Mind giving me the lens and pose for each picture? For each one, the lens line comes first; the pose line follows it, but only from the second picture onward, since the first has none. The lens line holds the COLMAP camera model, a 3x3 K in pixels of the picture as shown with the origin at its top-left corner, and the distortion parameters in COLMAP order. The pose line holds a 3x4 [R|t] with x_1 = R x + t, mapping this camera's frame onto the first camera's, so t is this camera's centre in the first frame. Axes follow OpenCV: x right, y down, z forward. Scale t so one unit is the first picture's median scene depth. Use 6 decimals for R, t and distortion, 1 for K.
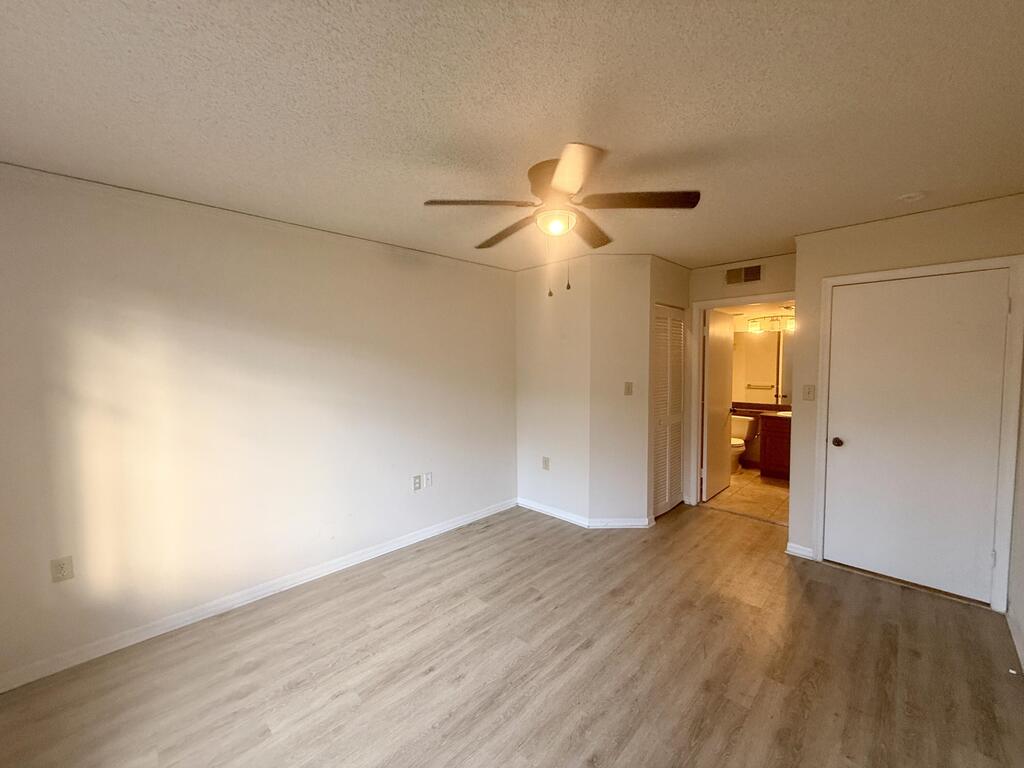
lens RADIAL K [[409.2, 0, 510.3], [0, 409.2, 382.2], [0, 0, 1]] dist [-0.000043, 0.000035]
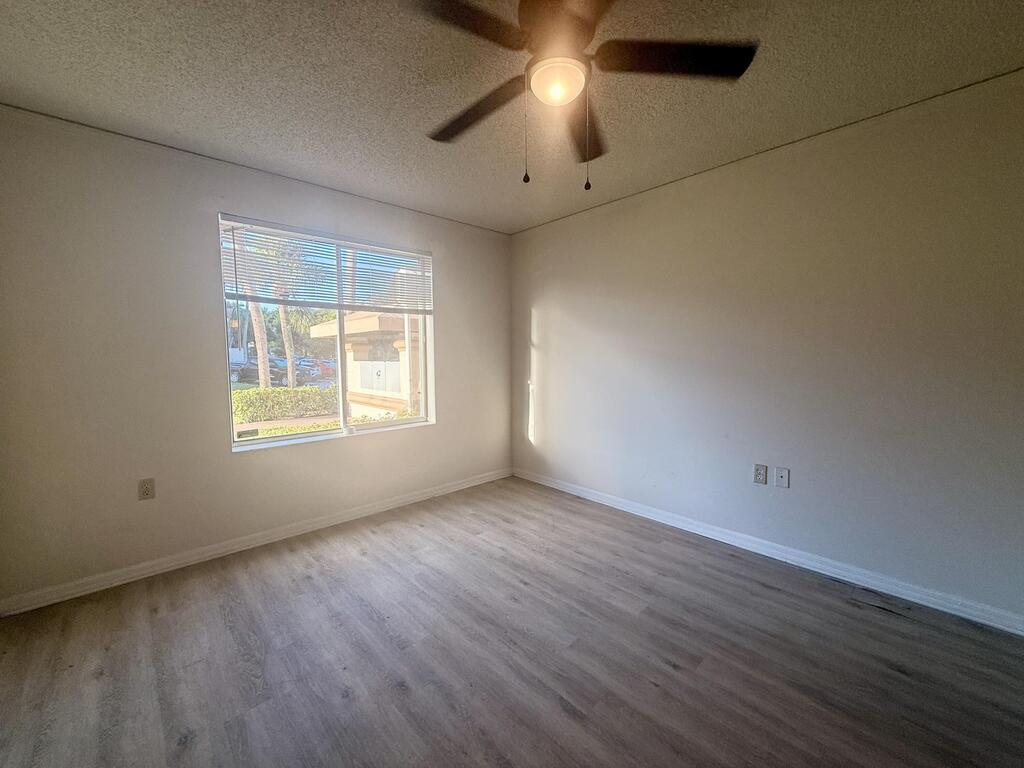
lens RADIAL K [[409.2, 0, 510.3], [0, 409.2, 382.2], [0, 0, 1]] dist [-0.000043, 0.000035]
pose [[-0.036850, 0.080767, -0.996052, 0.677940], [-0.044570, 0.995604, 0.082380, 0.055137], [0.998326, 0.047430, -0.033088, 0.757577]]
